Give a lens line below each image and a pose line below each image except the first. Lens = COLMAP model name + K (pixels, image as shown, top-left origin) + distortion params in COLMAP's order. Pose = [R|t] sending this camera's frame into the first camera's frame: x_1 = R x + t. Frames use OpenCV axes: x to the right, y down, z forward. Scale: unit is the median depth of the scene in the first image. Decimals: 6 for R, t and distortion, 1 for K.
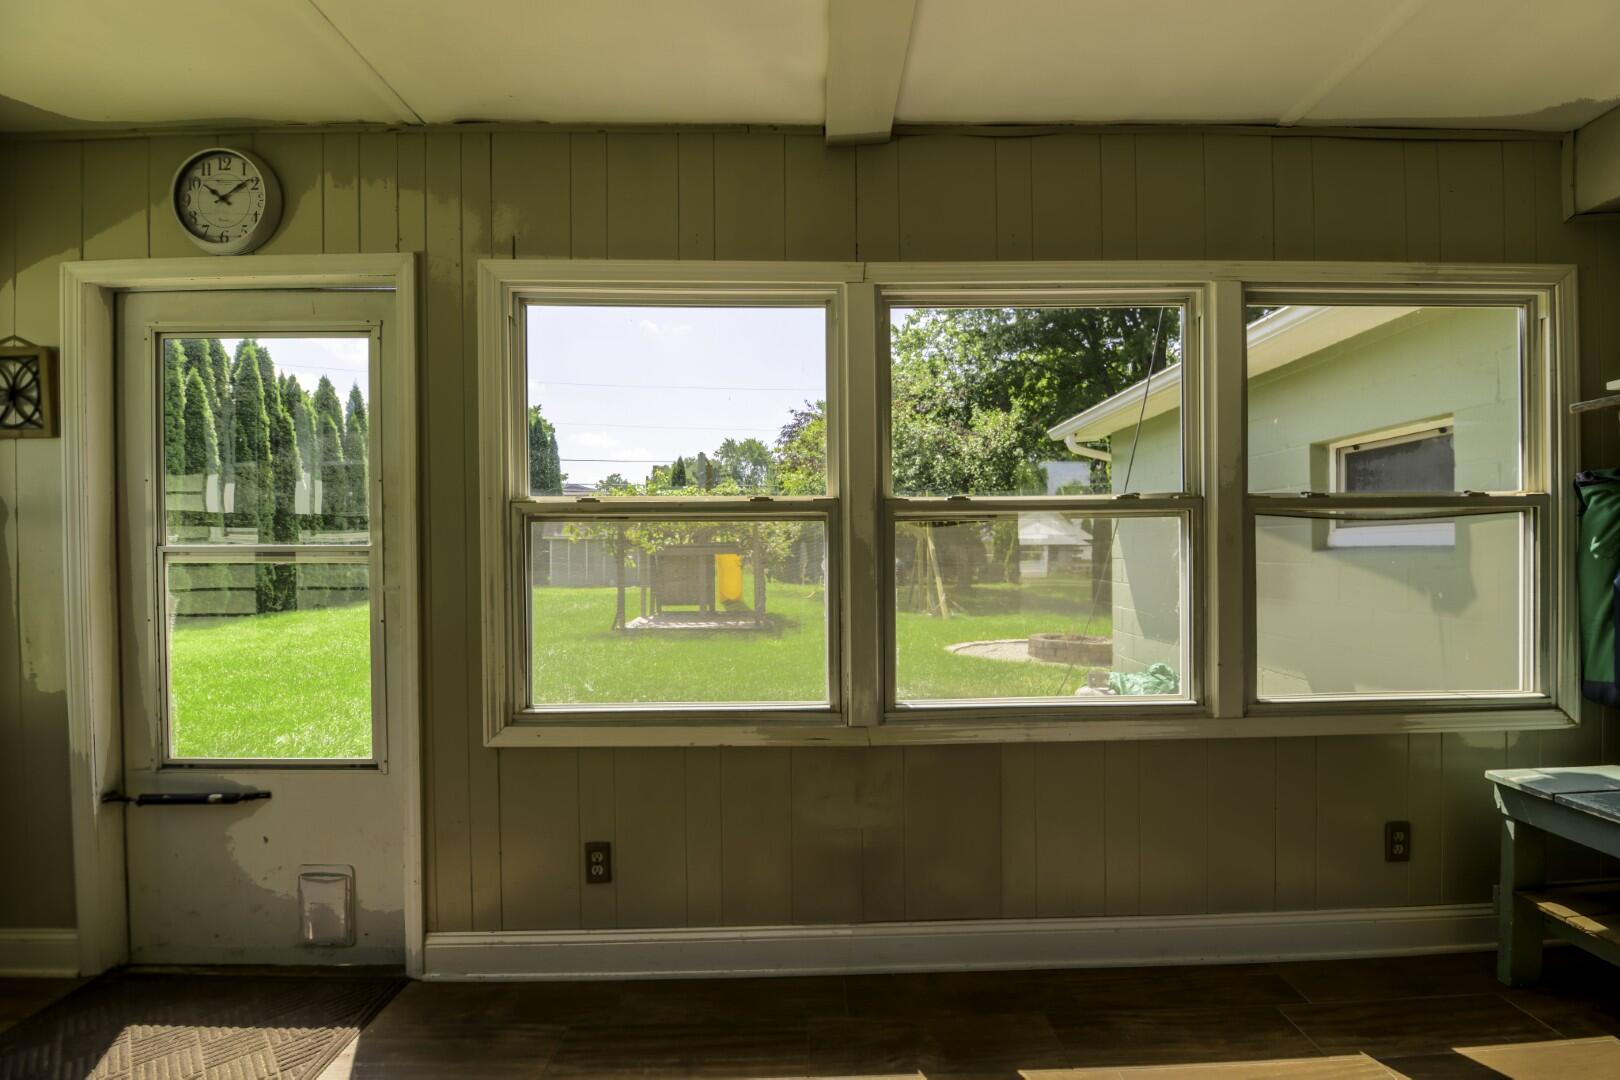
lens RADIAL K [[702.9, 0, 818.5], [0, 702.9, 550.6], [0, 0, 1]] dist [-0.001049, -0.010082]
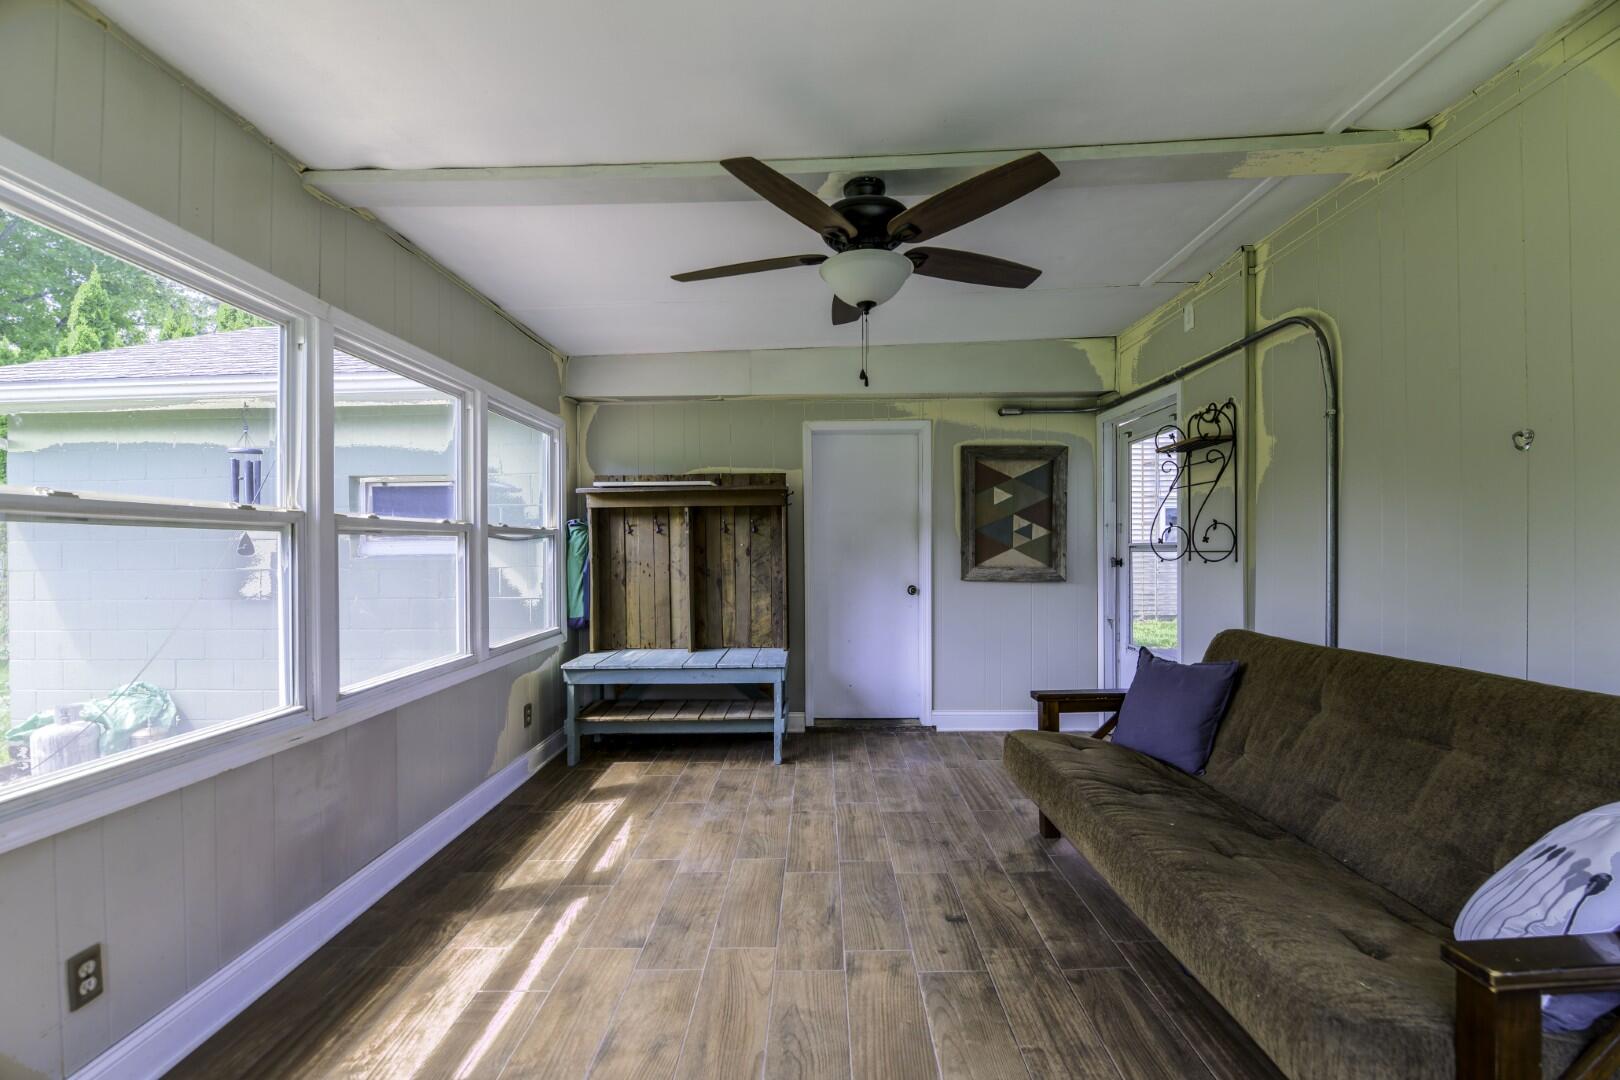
lens RADIAL K [[735.0, 0, 802.8], [0, 735.0, 554.5], [0, 0, 1]] dist [-0.001938, -0.001112]
pose [[0.034304, -0.001284, 0.999411, -1.071967], [0.007343, 0.999973, 0.001033, -0.004275], [-0.999384, 0.007304, 0.034312, 0.200293]]
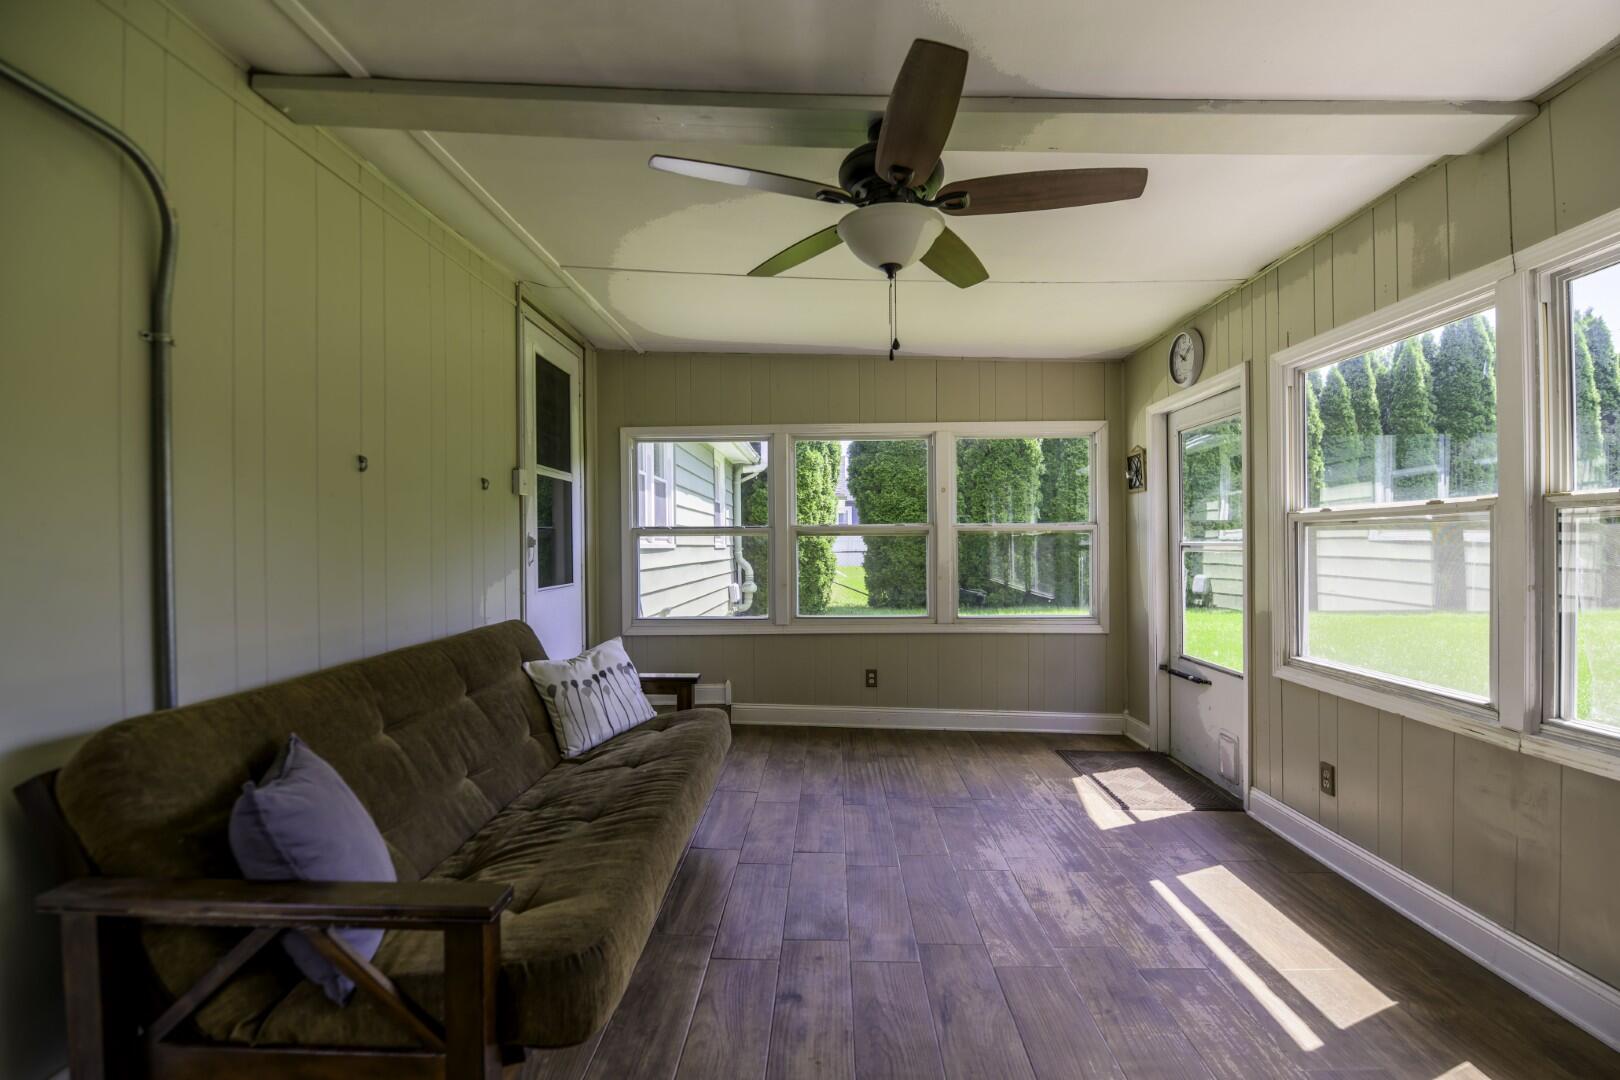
lens RADIAL K [[702.9, 0, 818.5], [0, 702.9, 550.6], [0, 0, 1]] dist [-0.001049, -0.010082]
pose [[-0.031704, 0.015423, -0.999378, 1.055433], [0.002359, 0.999879, 0.015356, -0.016438], [0.999495, -0.001871, -0.031736, 0.067230]]
